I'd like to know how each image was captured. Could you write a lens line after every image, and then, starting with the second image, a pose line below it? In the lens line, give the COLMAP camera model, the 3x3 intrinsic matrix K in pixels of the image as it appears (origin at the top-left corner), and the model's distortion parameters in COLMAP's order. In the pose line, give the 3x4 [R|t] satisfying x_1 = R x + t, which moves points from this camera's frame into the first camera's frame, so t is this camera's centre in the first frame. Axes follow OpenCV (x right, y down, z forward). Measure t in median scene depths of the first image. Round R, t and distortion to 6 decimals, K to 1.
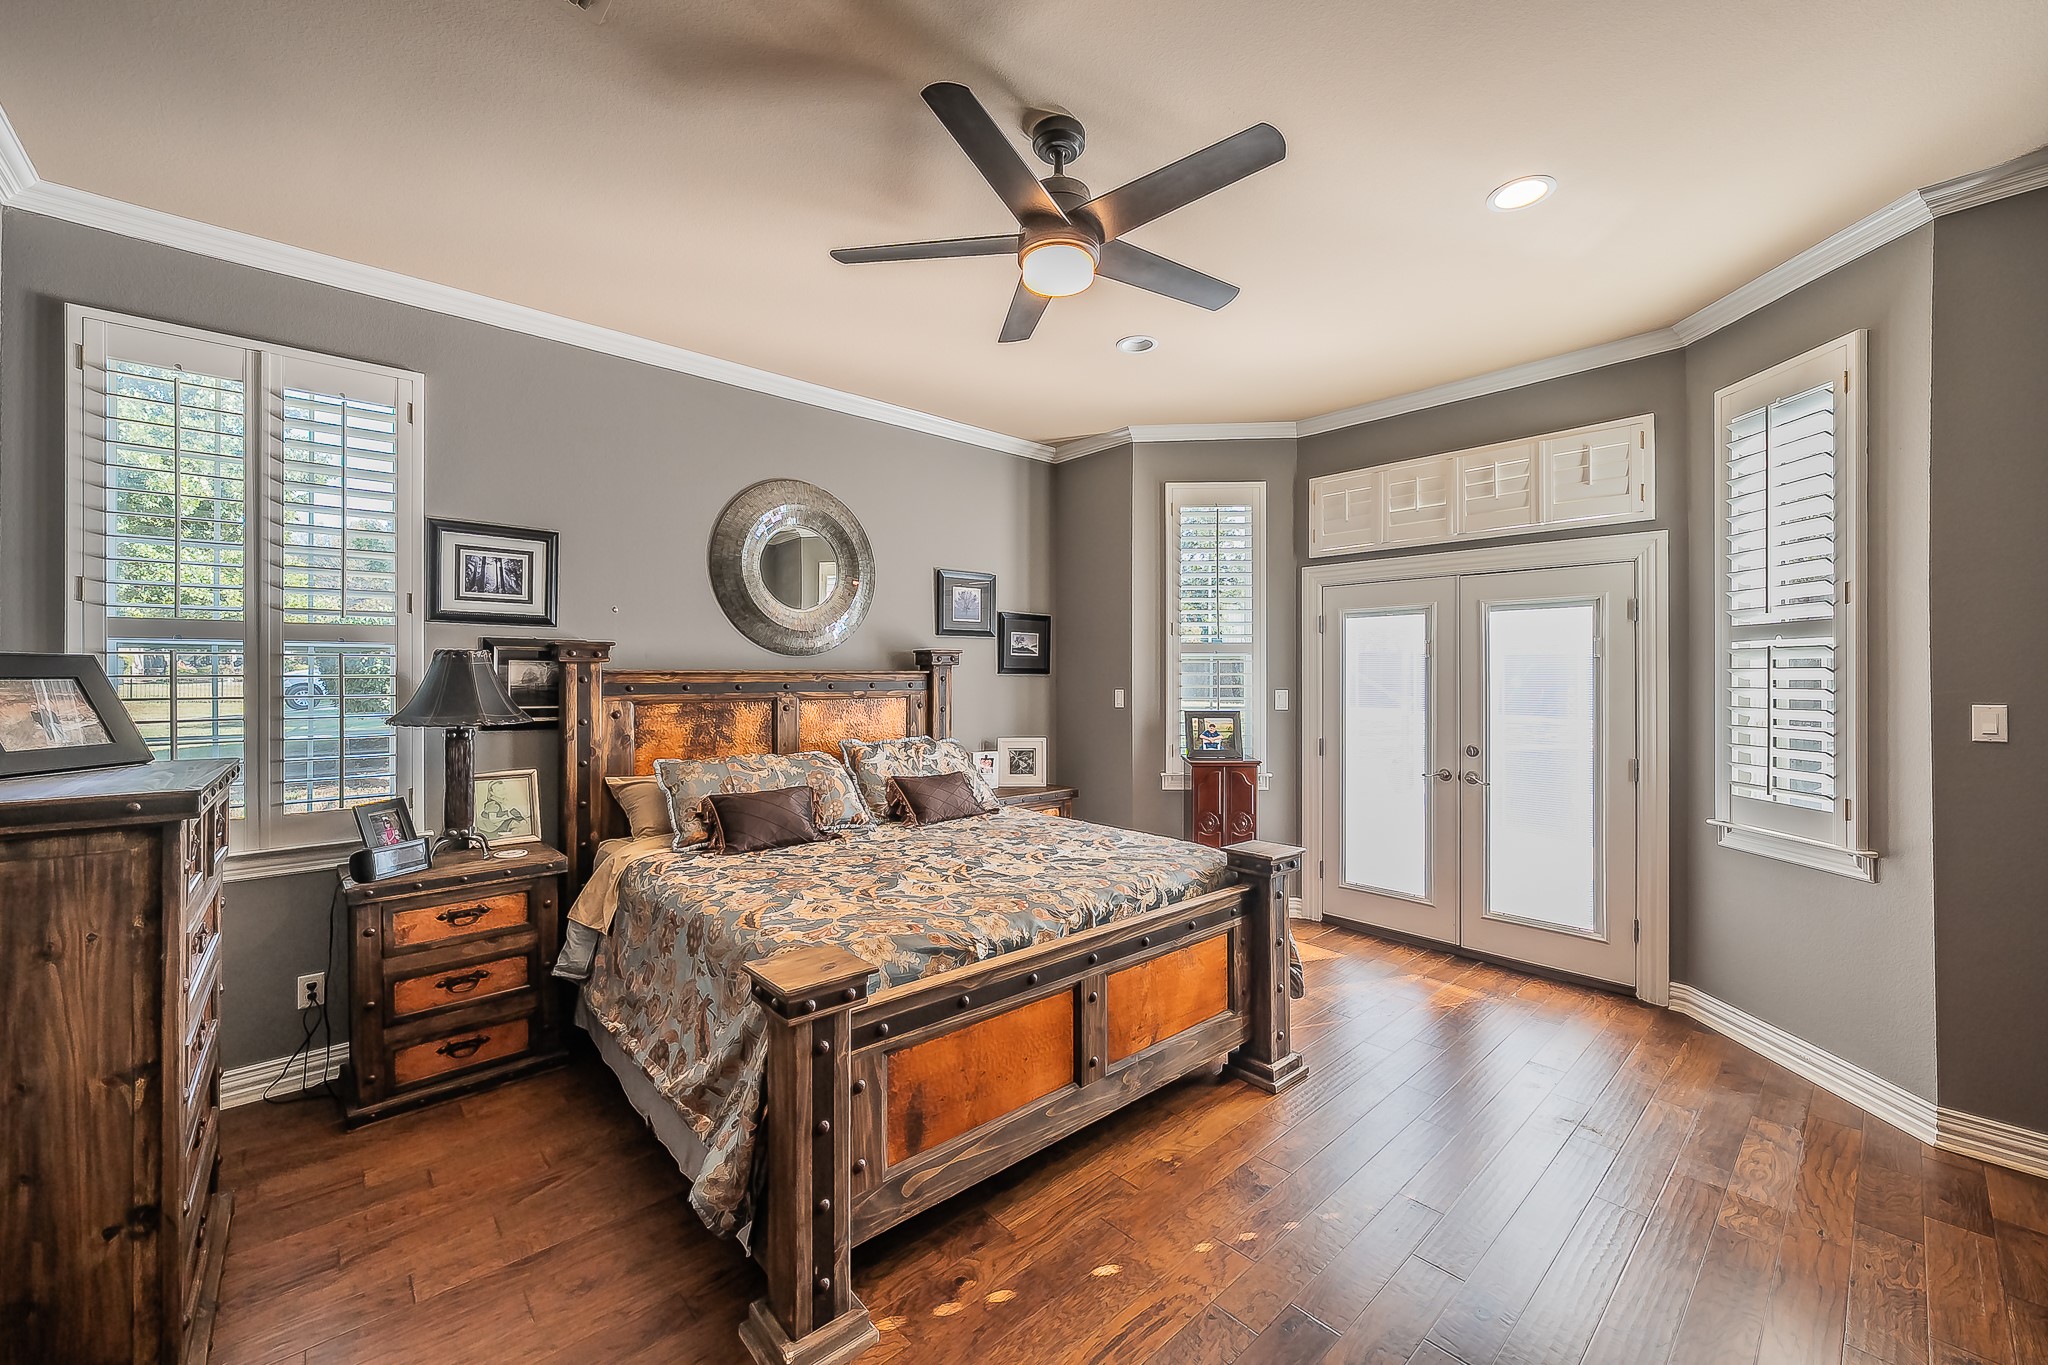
lens RADIAL K [[811.7, 0, 1024.0], [0, 811.7, 682.5], [0, 0, 1]] dist [0.001521, 0.000056]
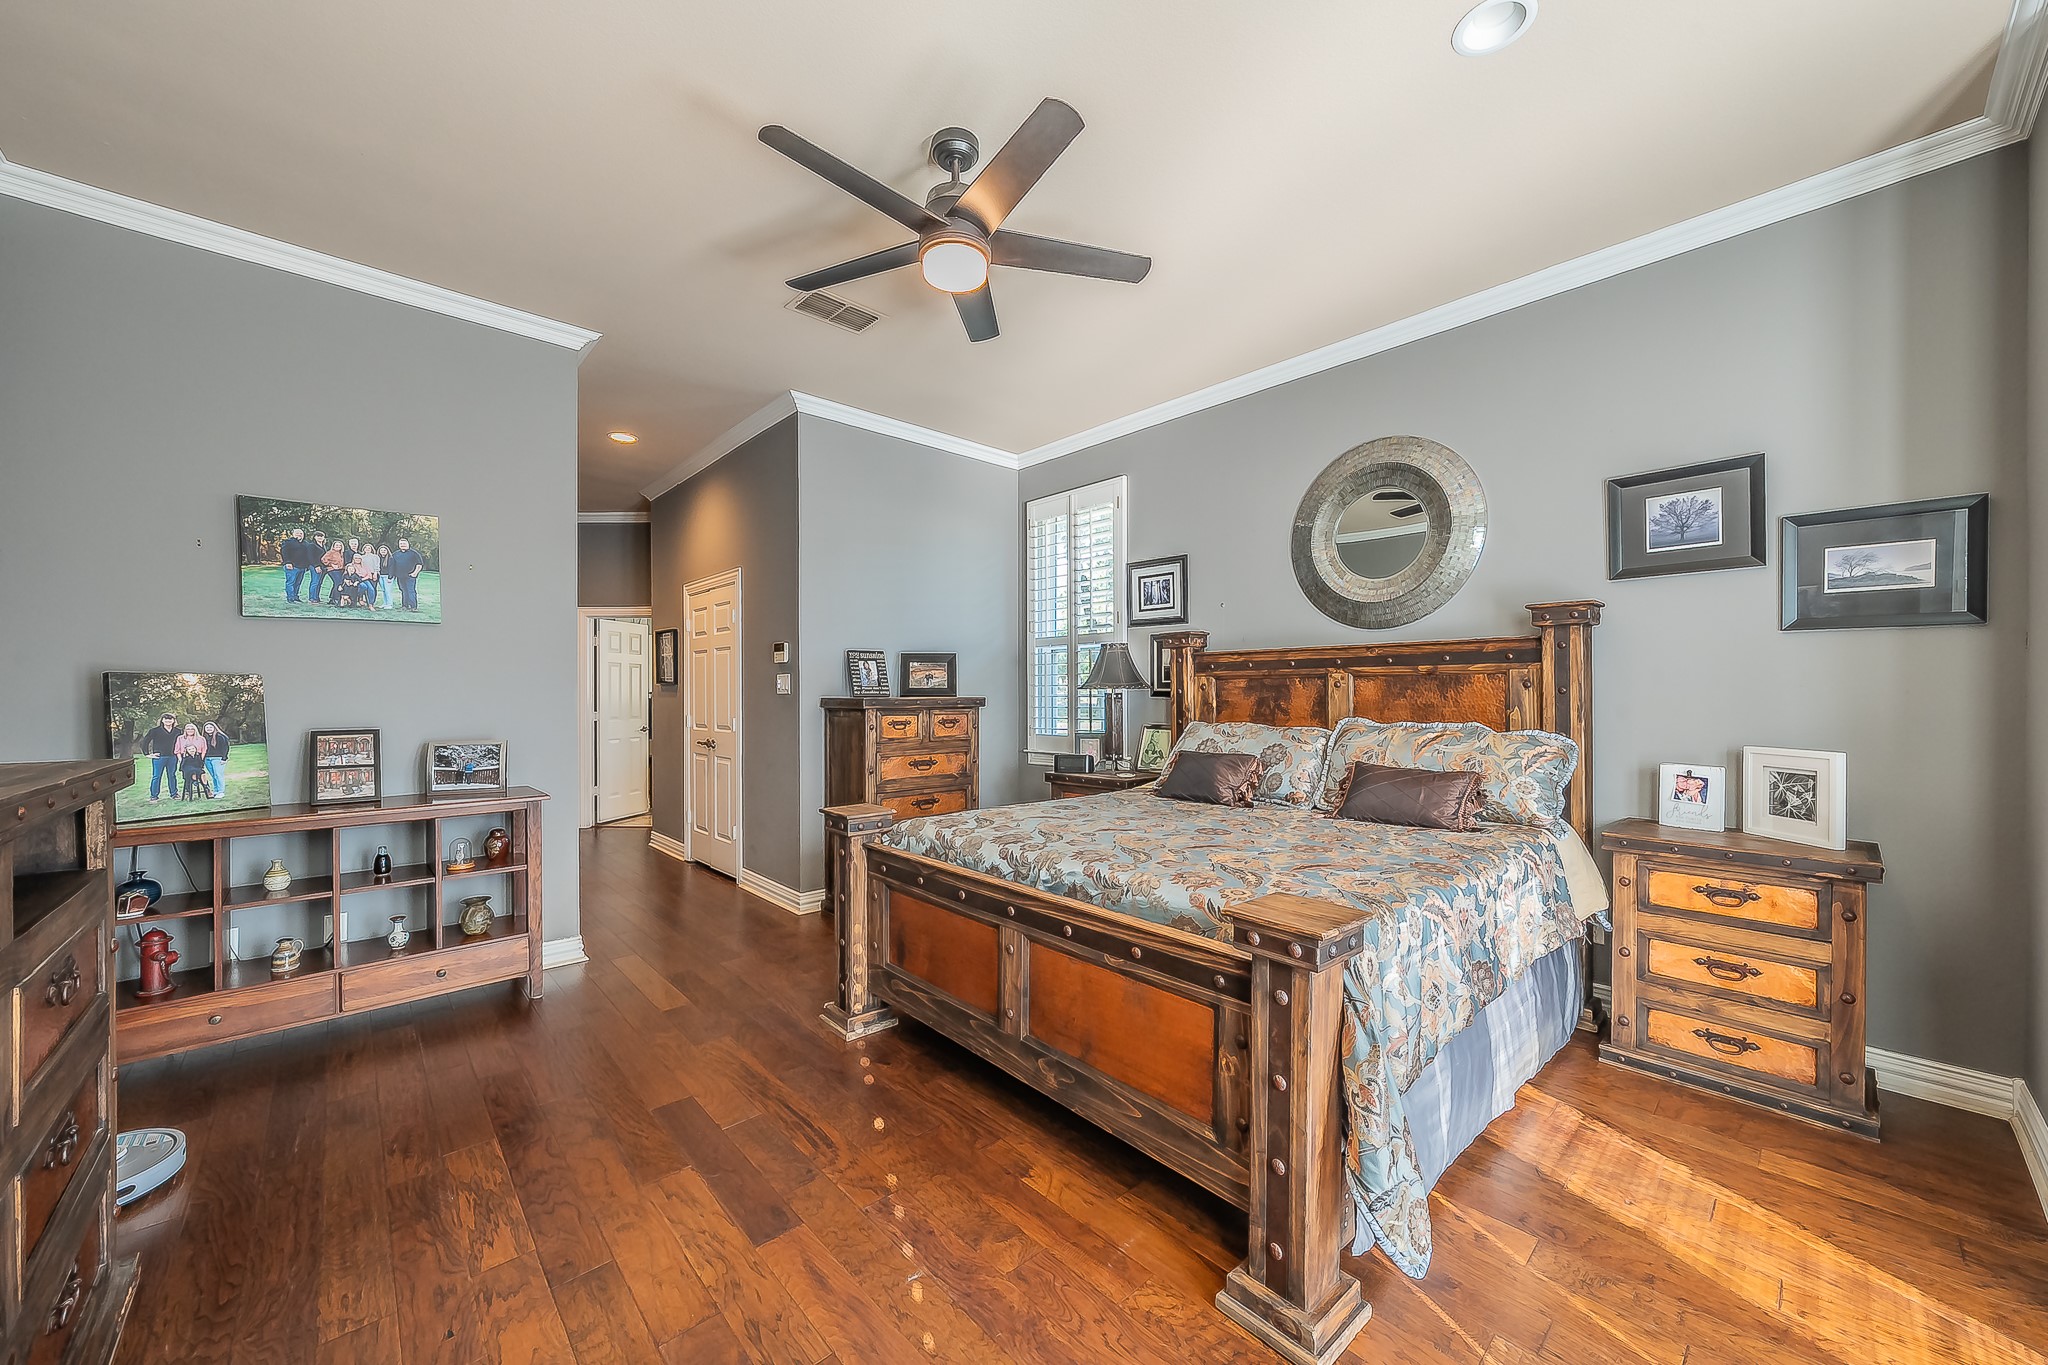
lens RADIAL K [[777.9, 0, 1016.3], [0, 777.9, 705.7], [0, 0, 1]] dist [0.000760, 0.000101]
pose [[-0.023157, 0.017669, -0.999576, 0.739820], [-0.006122, 0.999823, 0.017816, 0.048723], [0.999713, 0.006532, -0.023045, 0.731917]]
